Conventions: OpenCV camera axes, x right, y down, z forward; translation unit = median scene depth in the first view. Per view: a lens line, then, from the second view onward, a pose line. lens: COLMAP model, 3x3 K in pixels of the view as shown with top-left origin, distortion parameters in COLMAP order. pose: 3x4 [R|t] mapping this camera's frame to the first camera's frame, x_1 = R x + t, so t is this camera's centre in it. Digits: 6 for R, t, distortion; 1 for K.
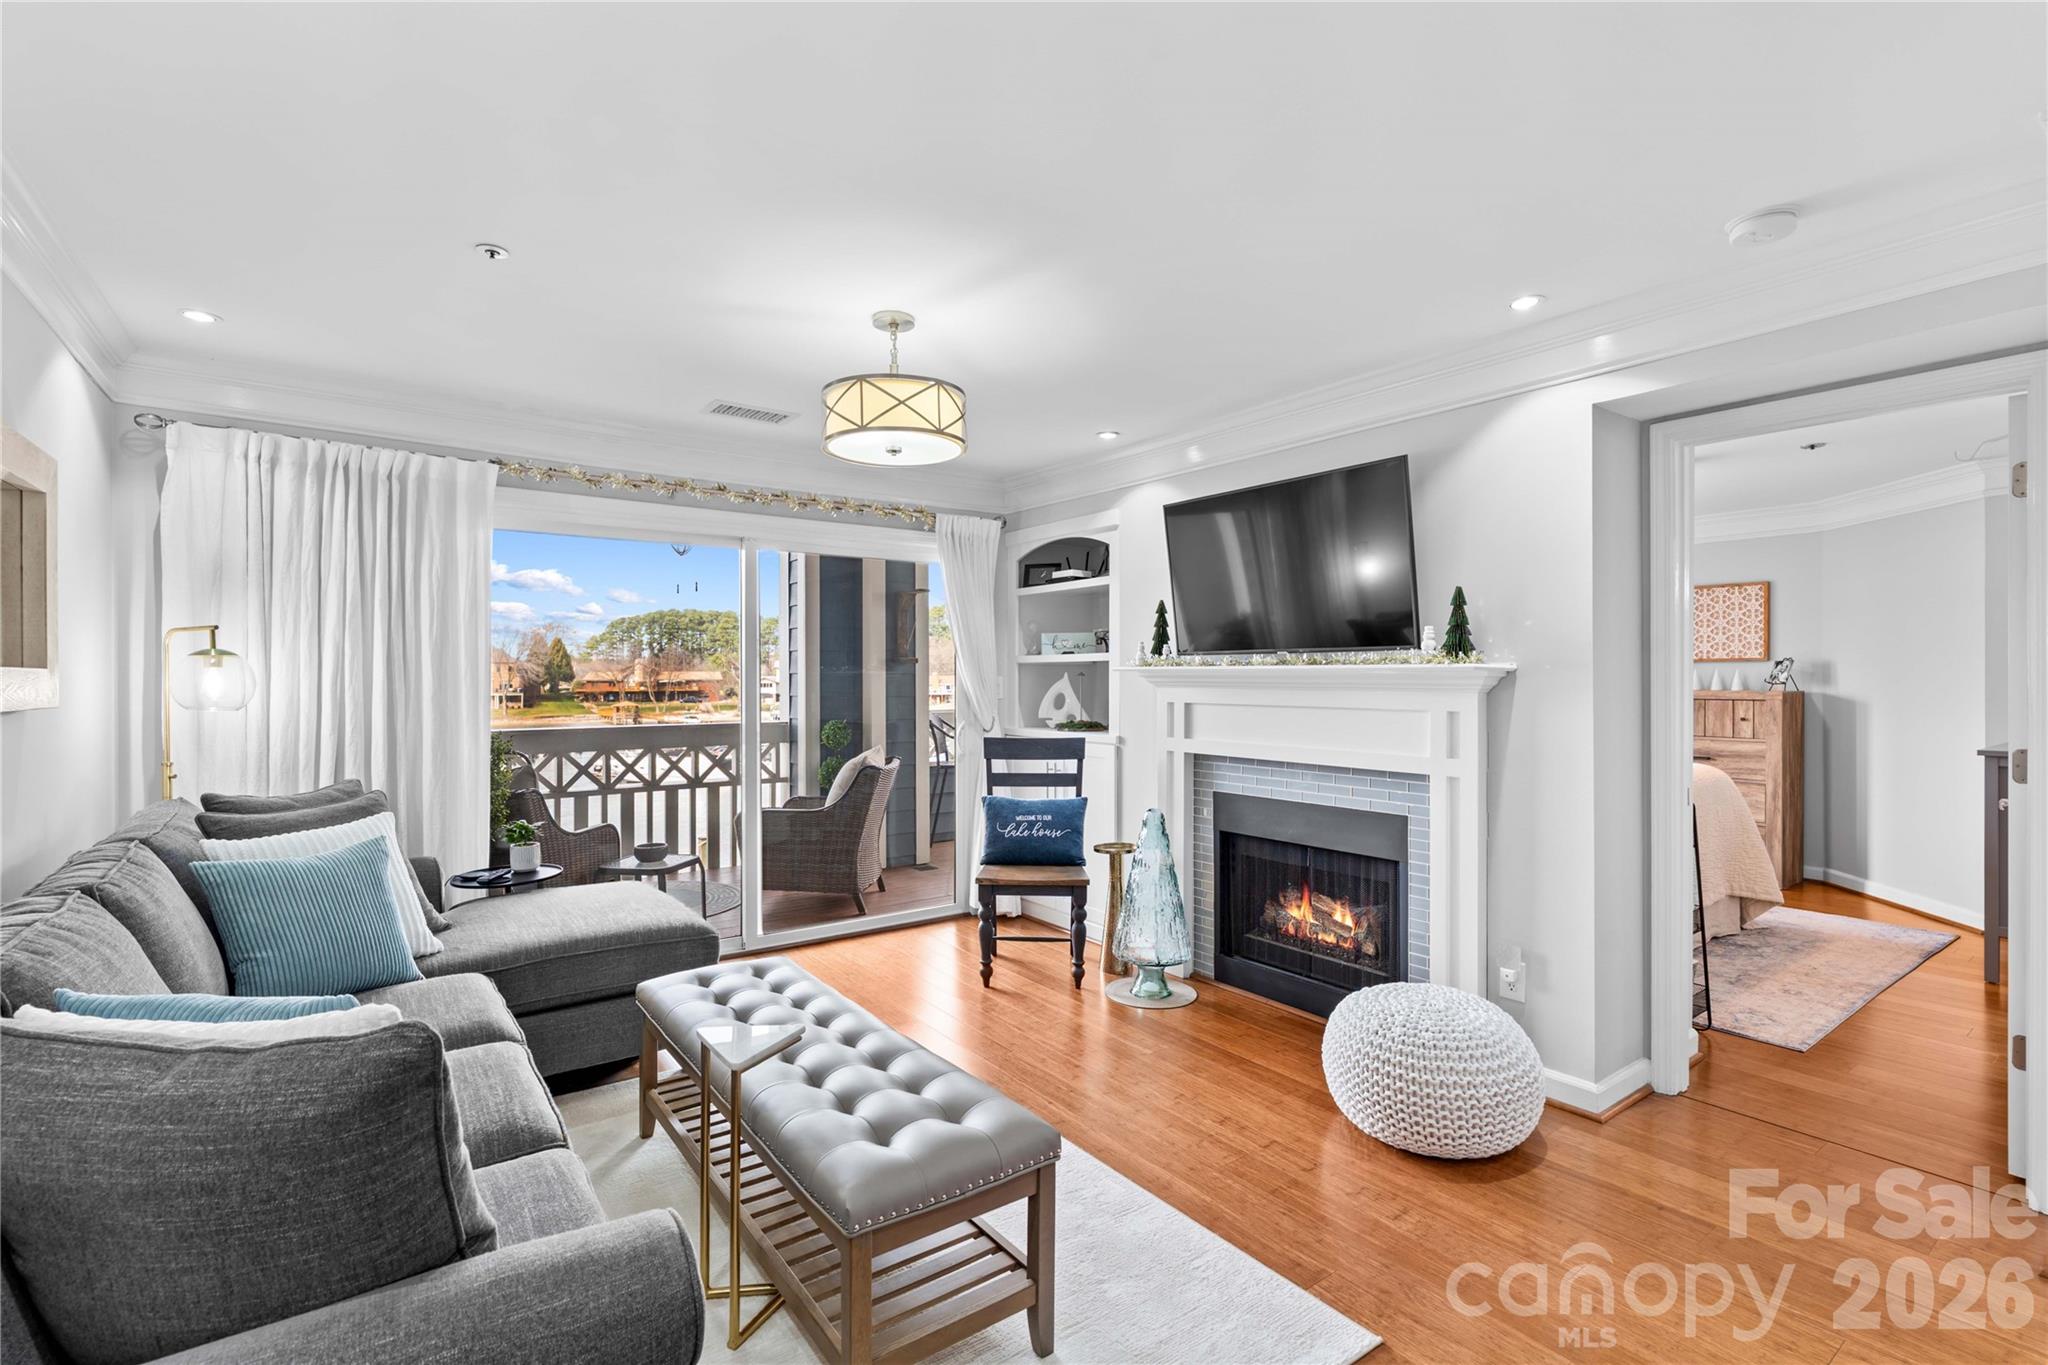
lens RADIAL K [[937.0, 0, 1019.8], [0, 937.0, 683.4], [0, 0, 1]] dist [-0.010809, 0.000761]
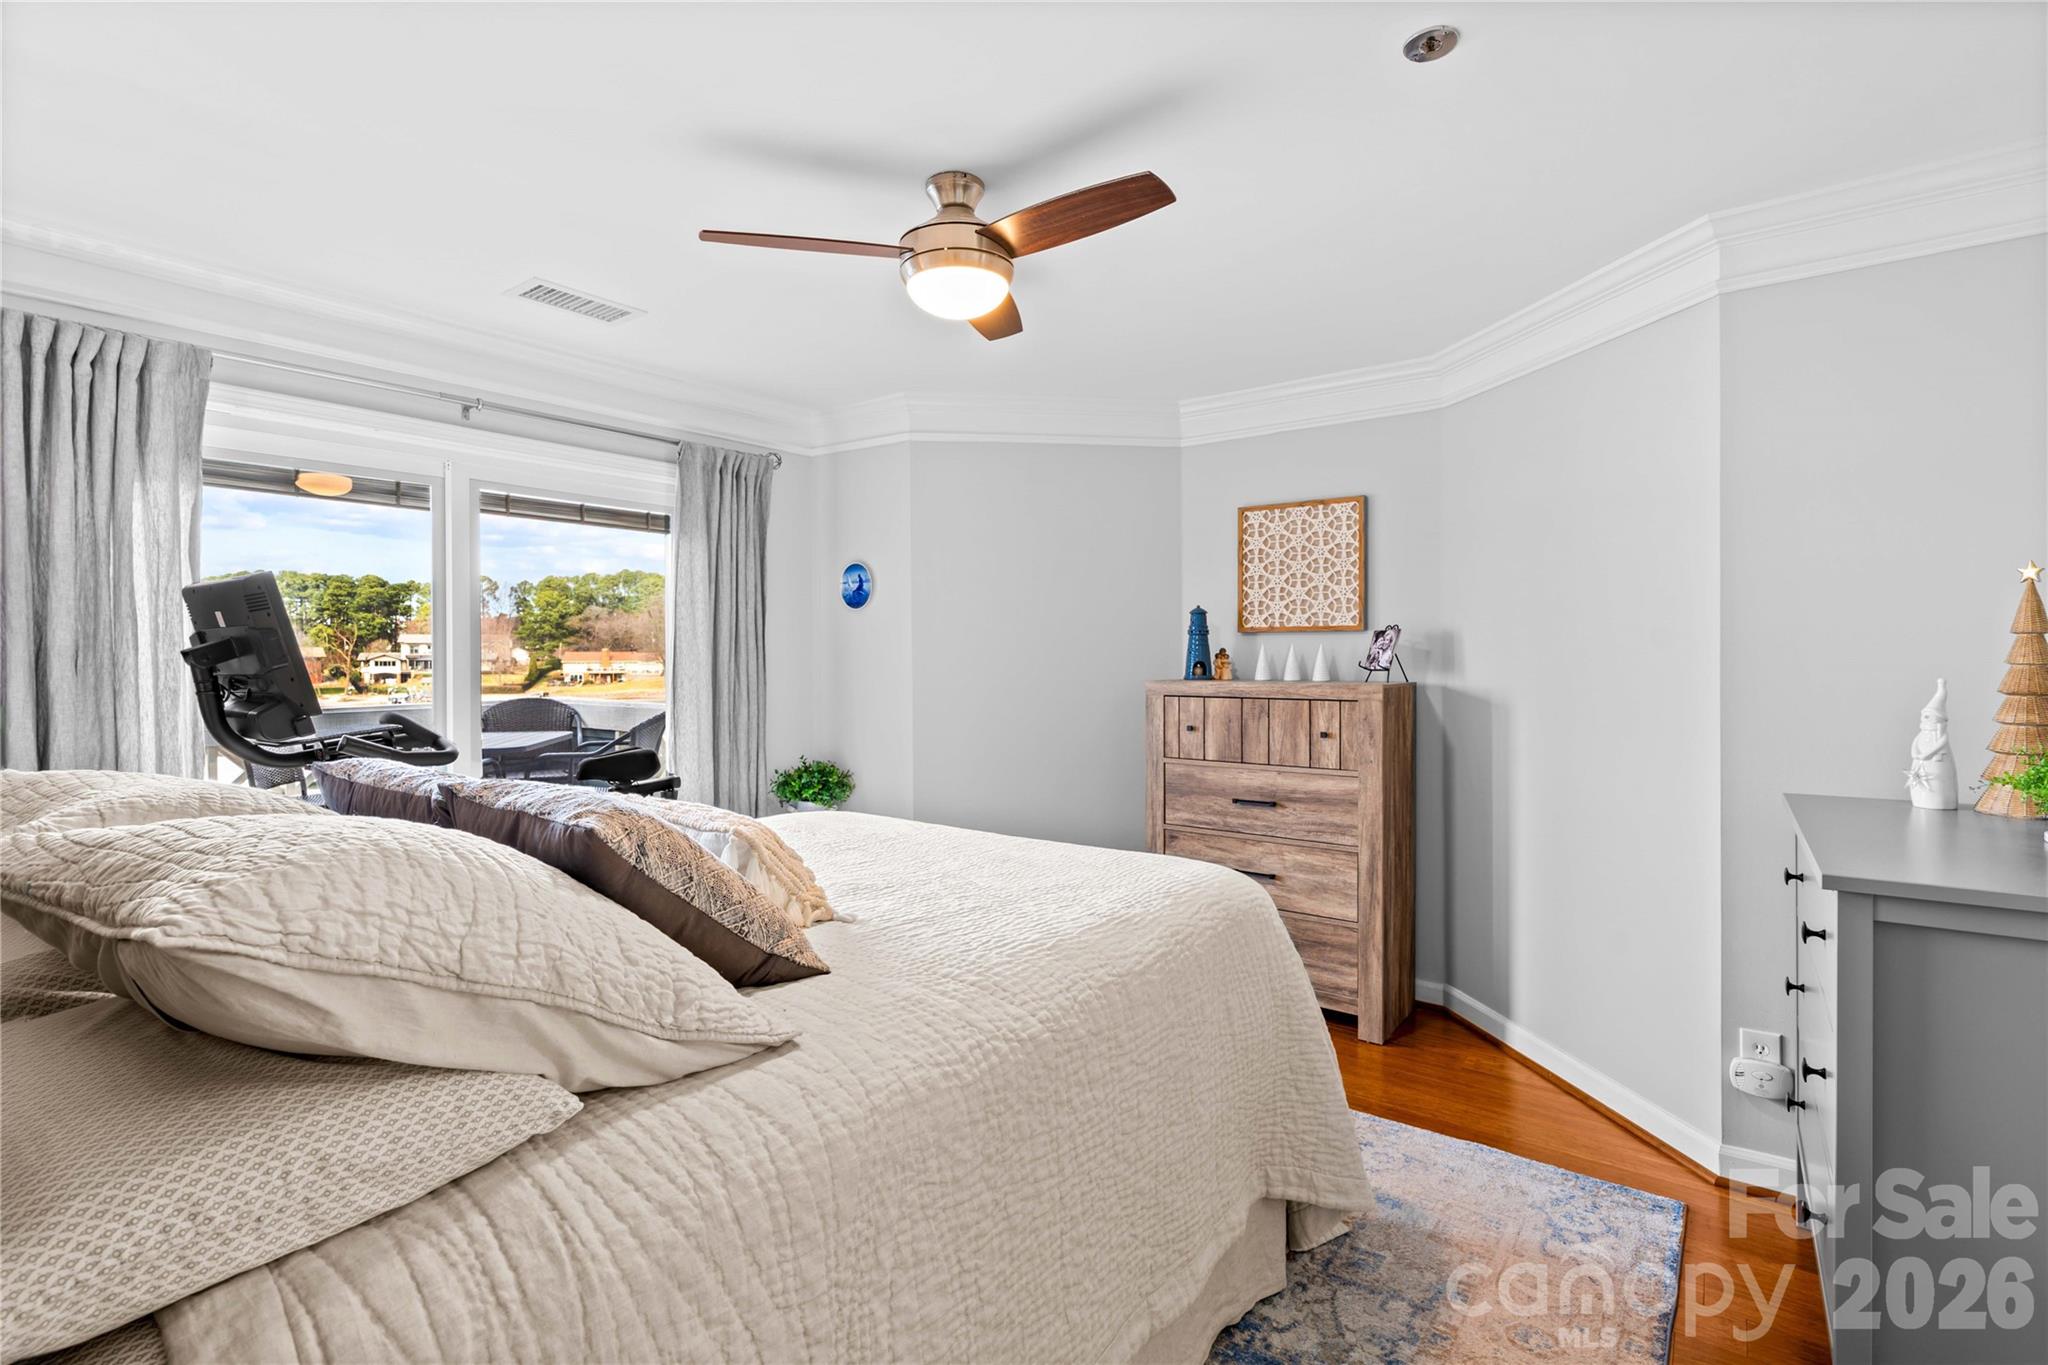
lens RADIAL K [[937.0, 0, 1035.1], [0, 937.0, 665.1], [0, 0, 1]] dist [-0.010809, 0.000761]
pose [[0.951330, -0.005802, 0.308118, 0.438048], [0.003662, 0.999965, 0.007522, -0.007913], [-0.308151, -0.006027, 0.951318, 0.518945]]
